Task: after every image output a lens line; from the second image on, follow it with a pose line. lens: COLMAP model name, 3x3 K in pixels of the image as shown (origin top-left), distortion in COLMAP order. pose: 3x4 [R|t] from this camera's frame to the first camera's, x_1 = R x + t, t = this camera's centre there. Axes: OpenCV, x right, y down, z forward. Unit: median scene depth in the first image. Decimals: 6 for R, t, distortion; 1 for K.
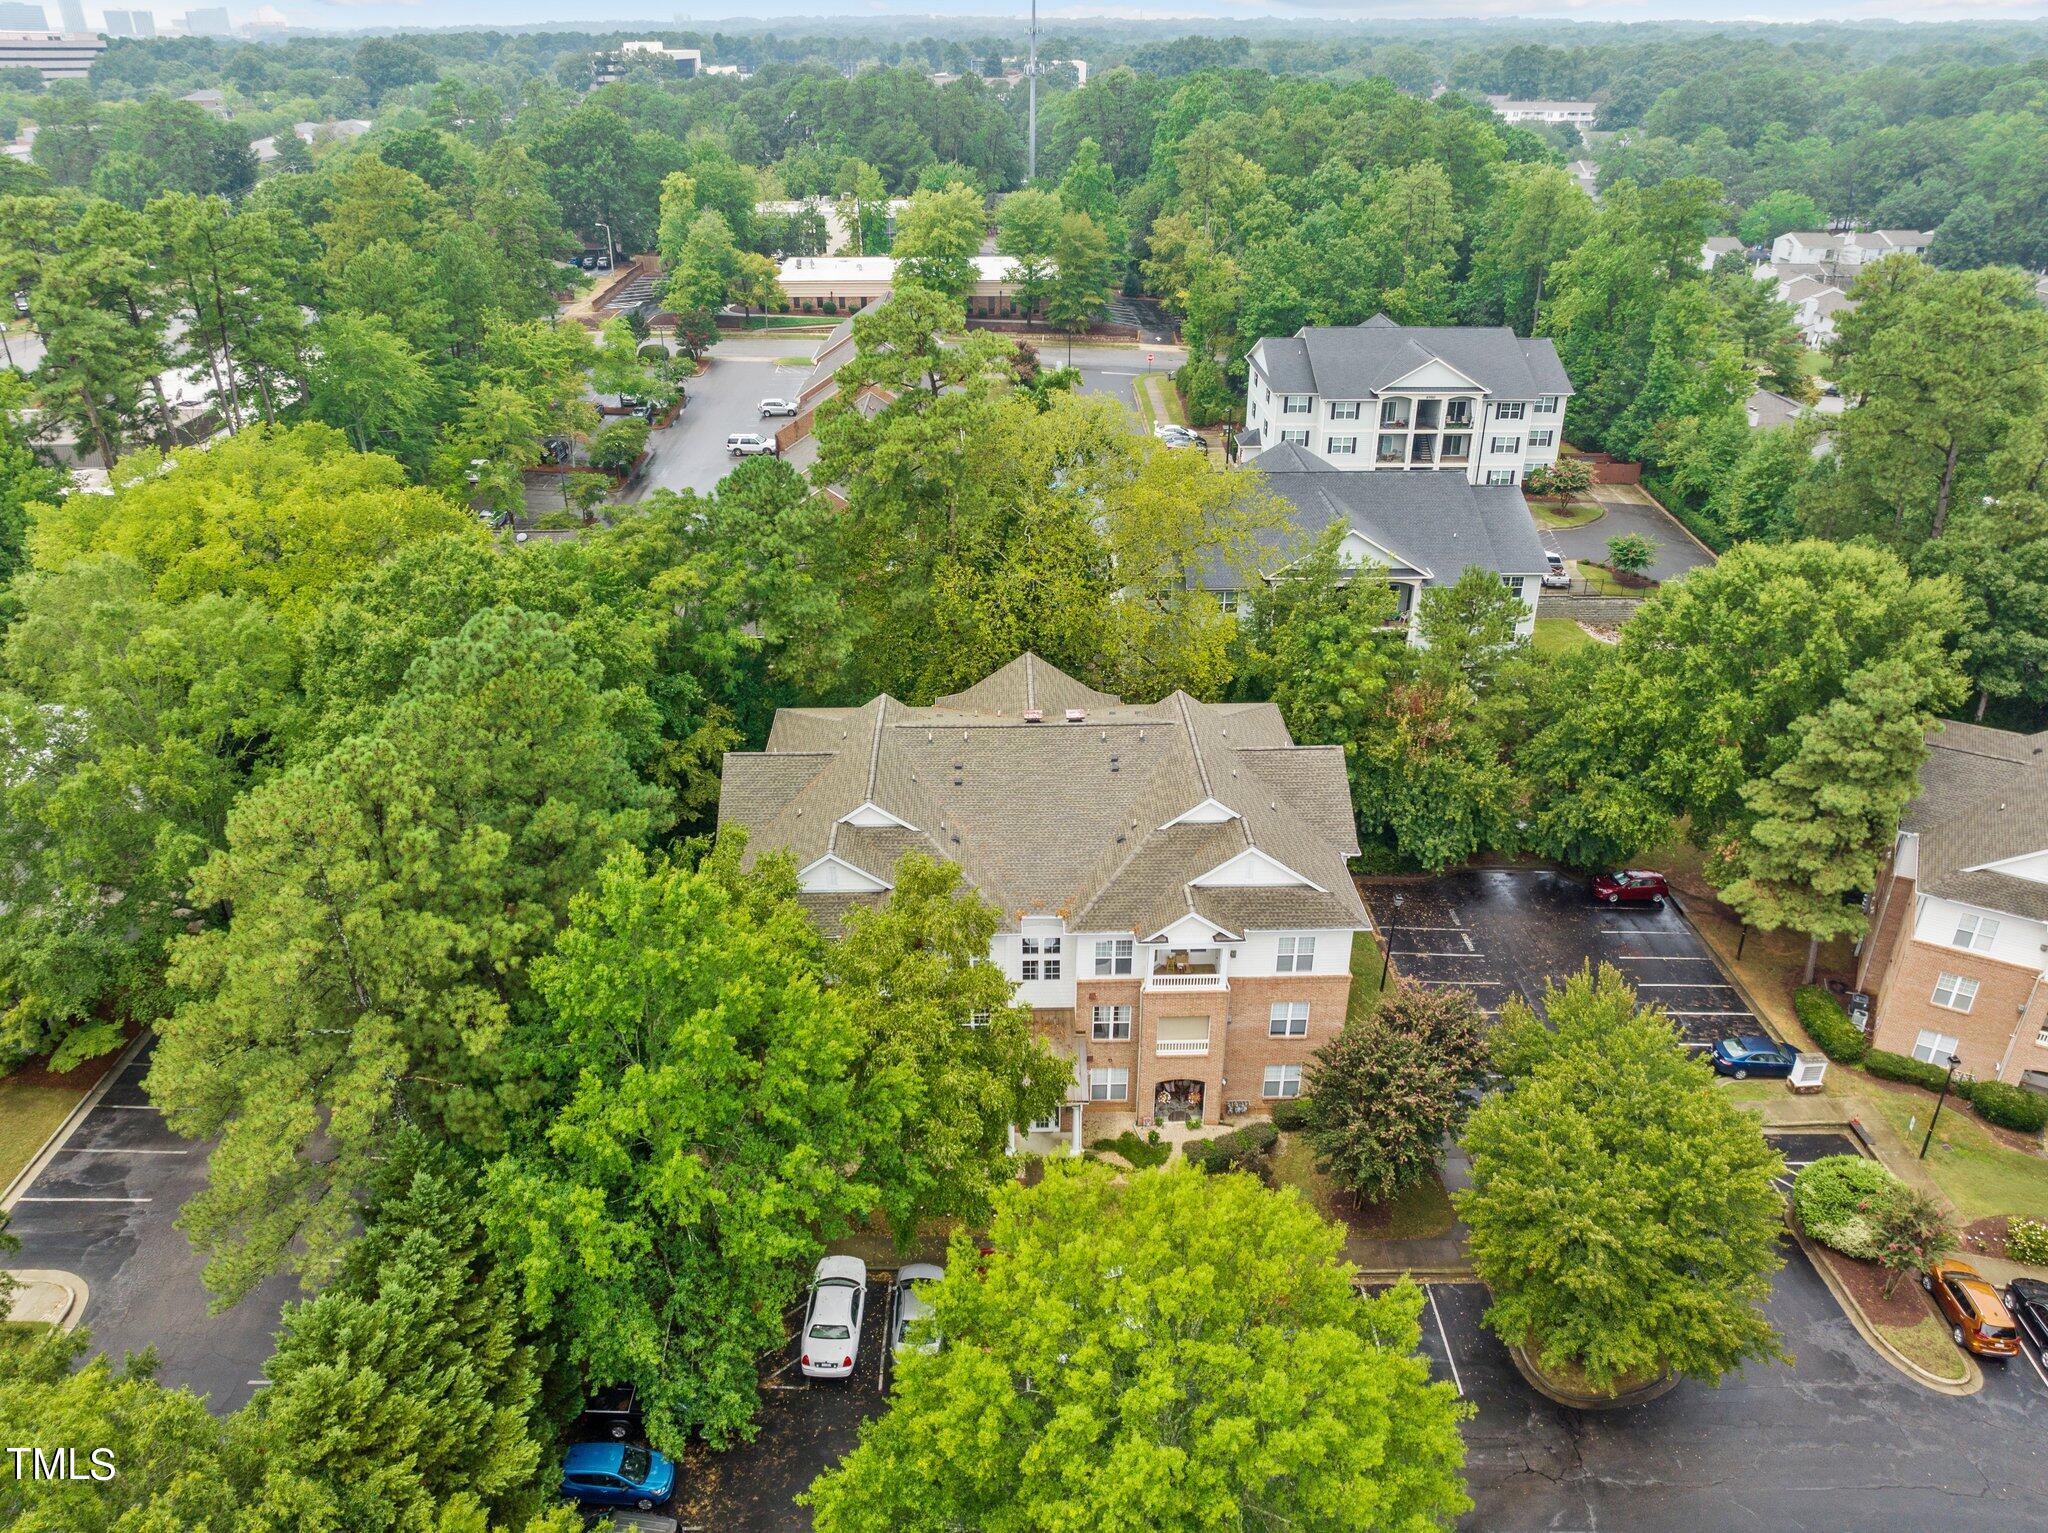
lens RADIAL K [[1449.8, 0, 1025.5], [0, 1449.8, 776.7], [0, 0, 1]] dist [-0.044565, 0.006149]
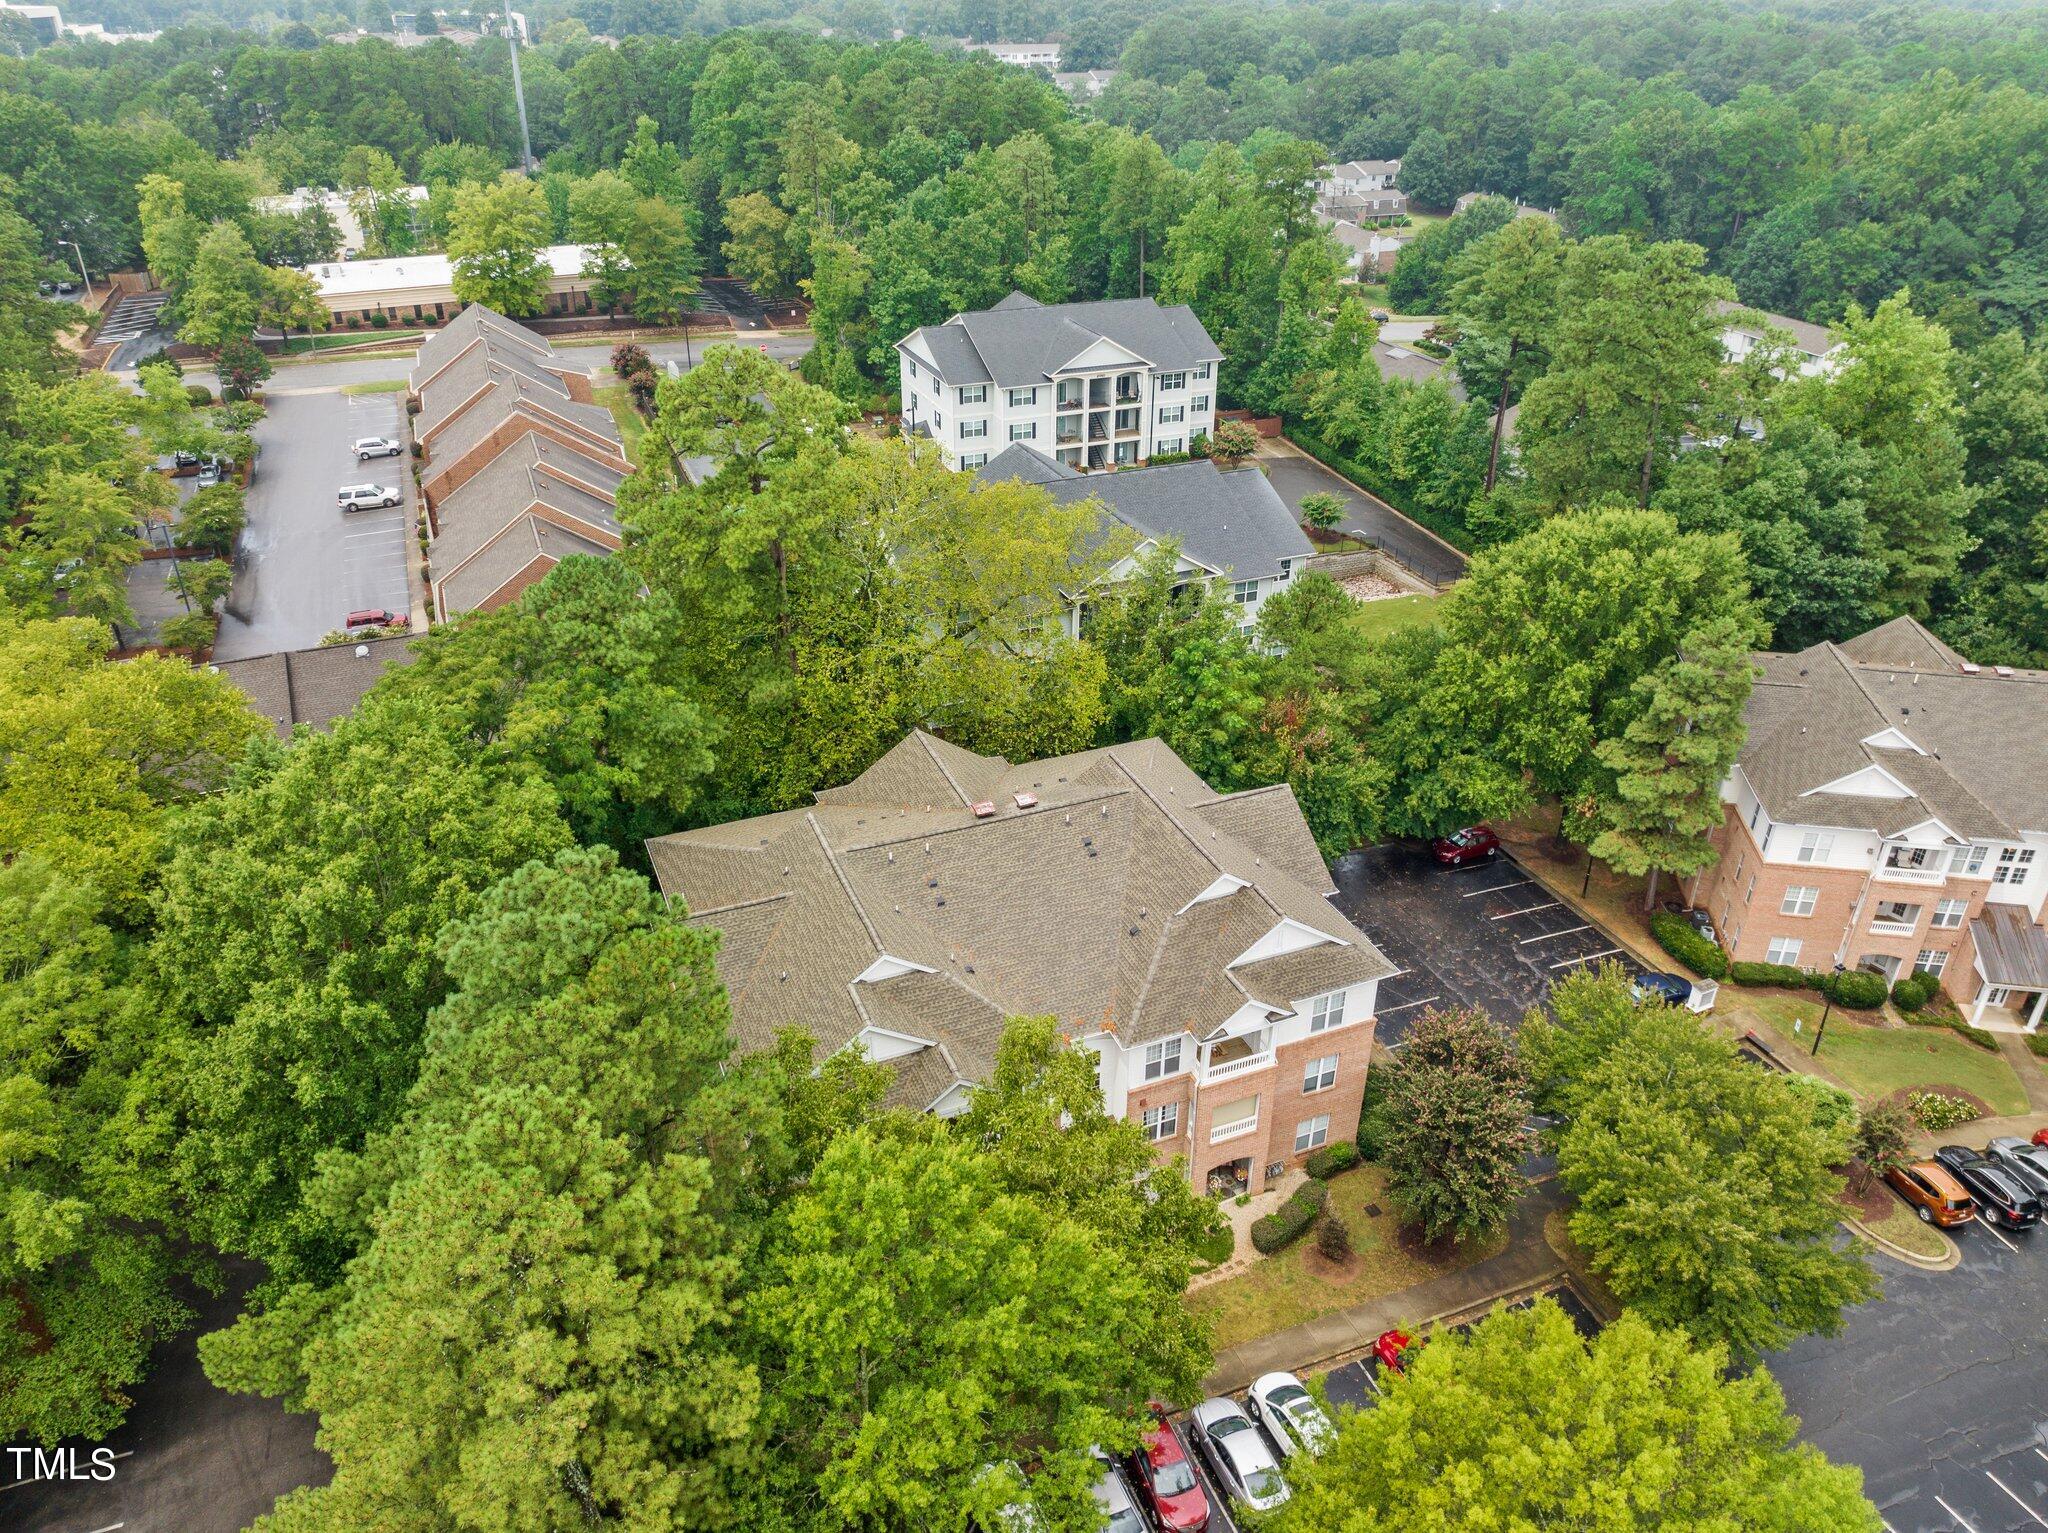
lens RADIAL K [[1439.2, 0, 1026.5], [0, 1439.2, 772.9], [0, 0, 1]] dist [-0.034453, -0.007624]
pose [[0.933719, -0.174796, 0.312435, -0.140967], [0.163702, 0.984584, 0.061614, -0.065566], [-0.318388, -0.006384, 0.947939, 0.069189]]
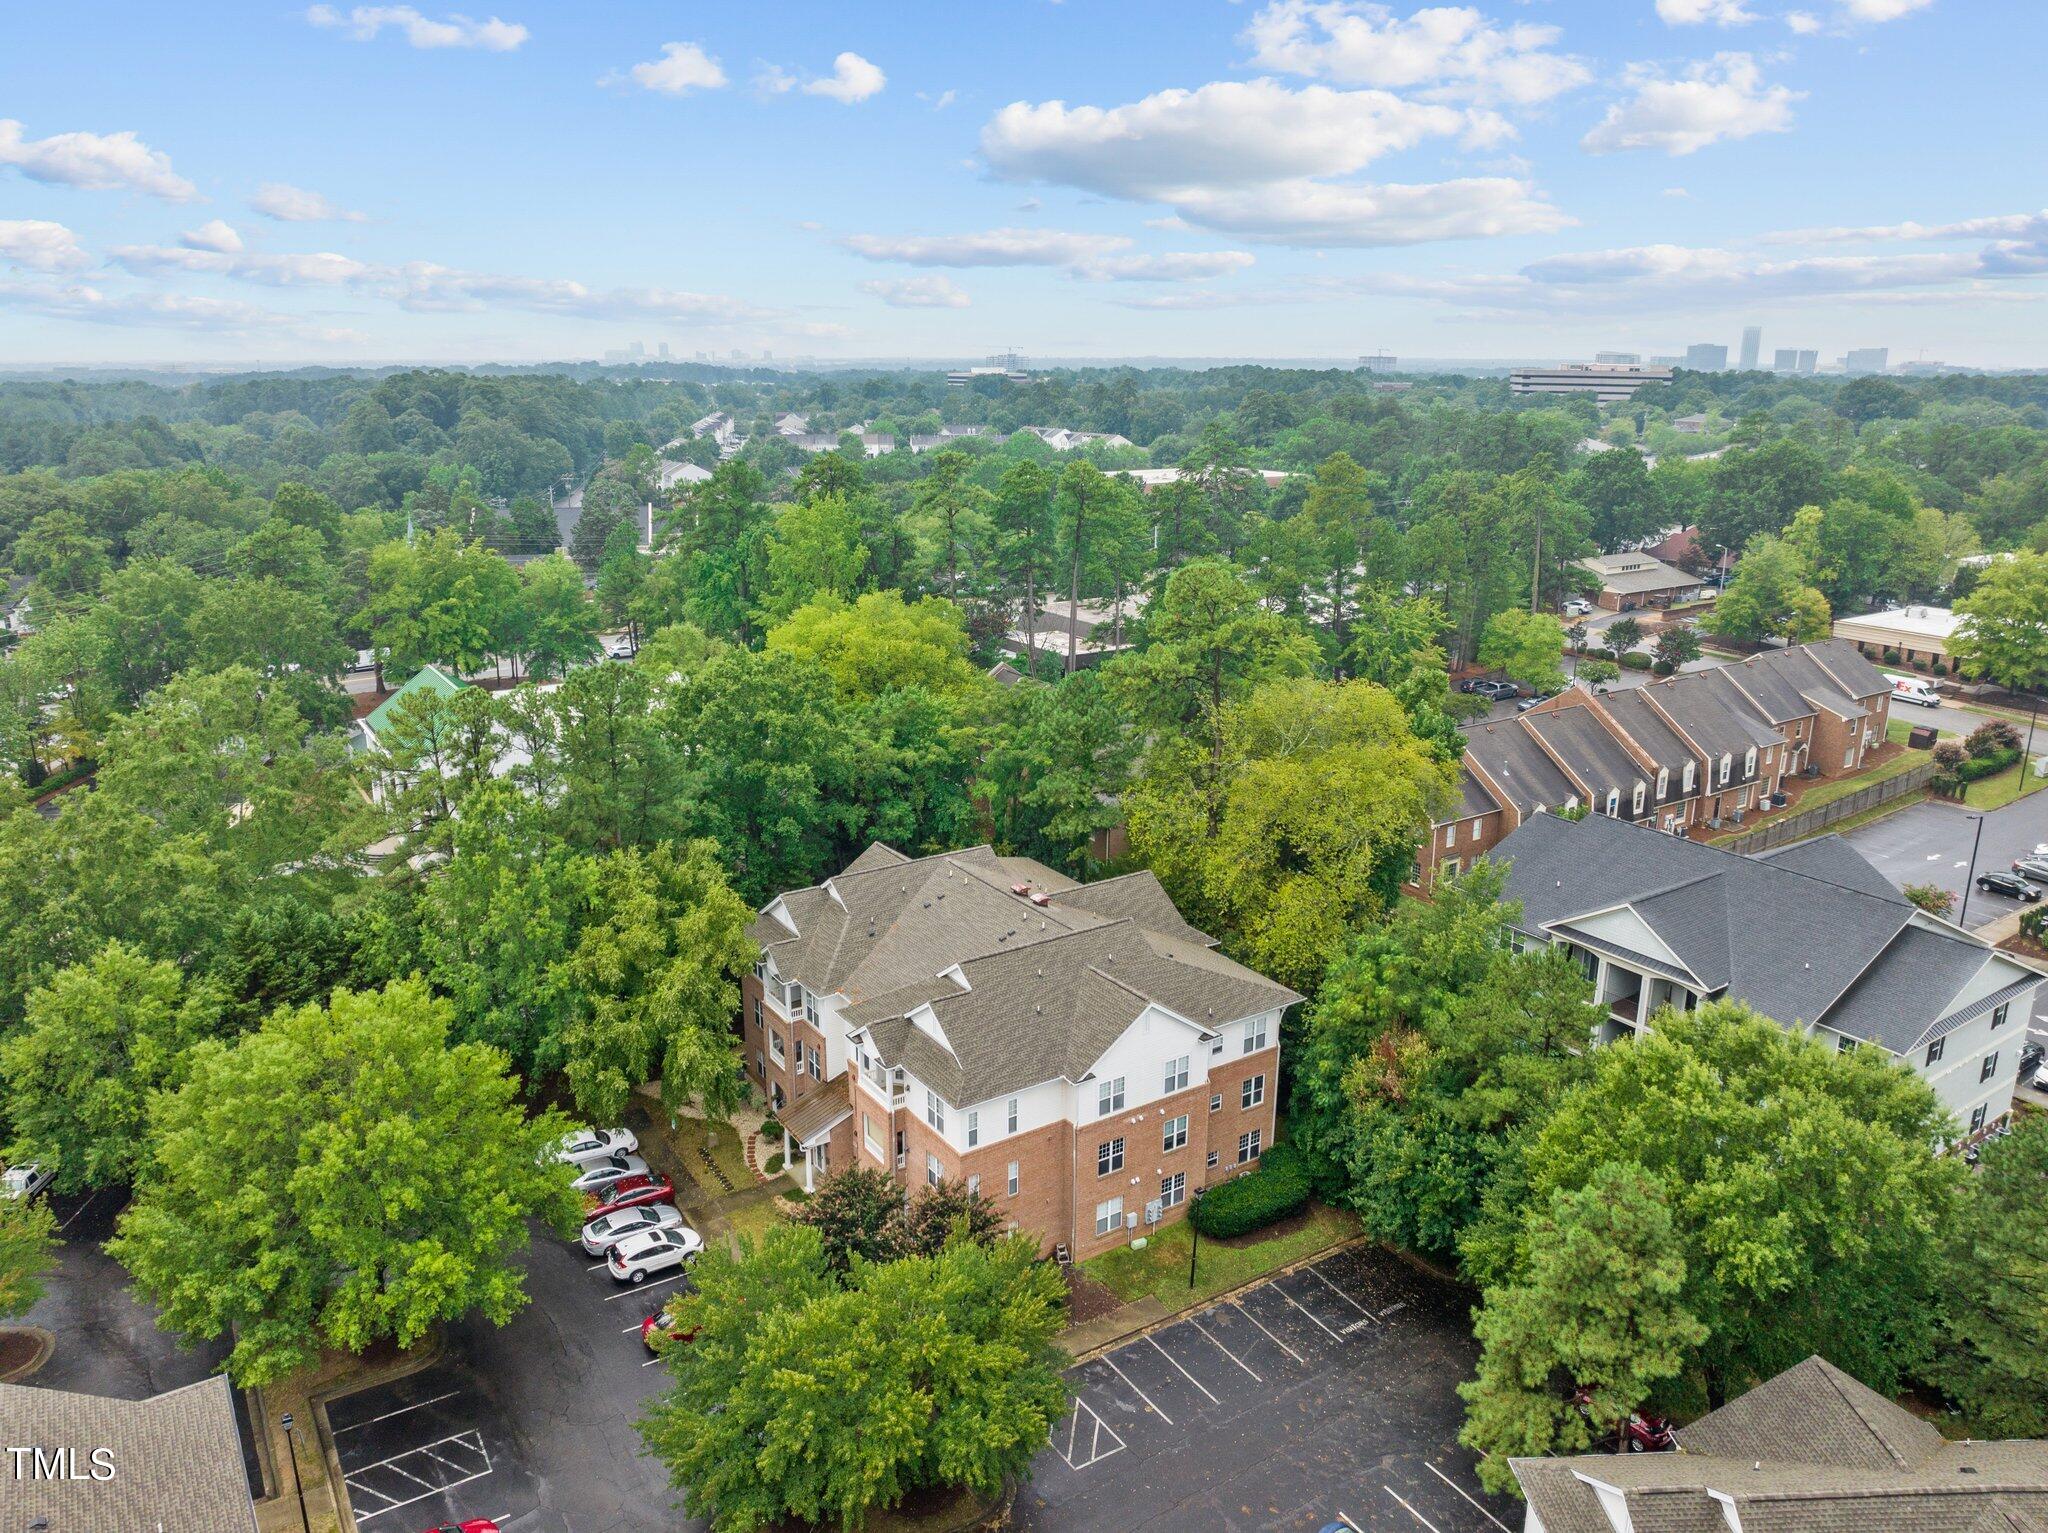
lens RADIAL K [[1449.8, 0, 1025.5], [0, 1449.8, 776.7], [0, 0, 1]] dist [-0.044565, 0.006149]
pose [[0.518805, 0.231451, -0.822965, 0.552828], [-0.394950, 0.918654, 0.009383, -0.080115], [0.758192, 0.320163, 0.568014, 0.157743]]
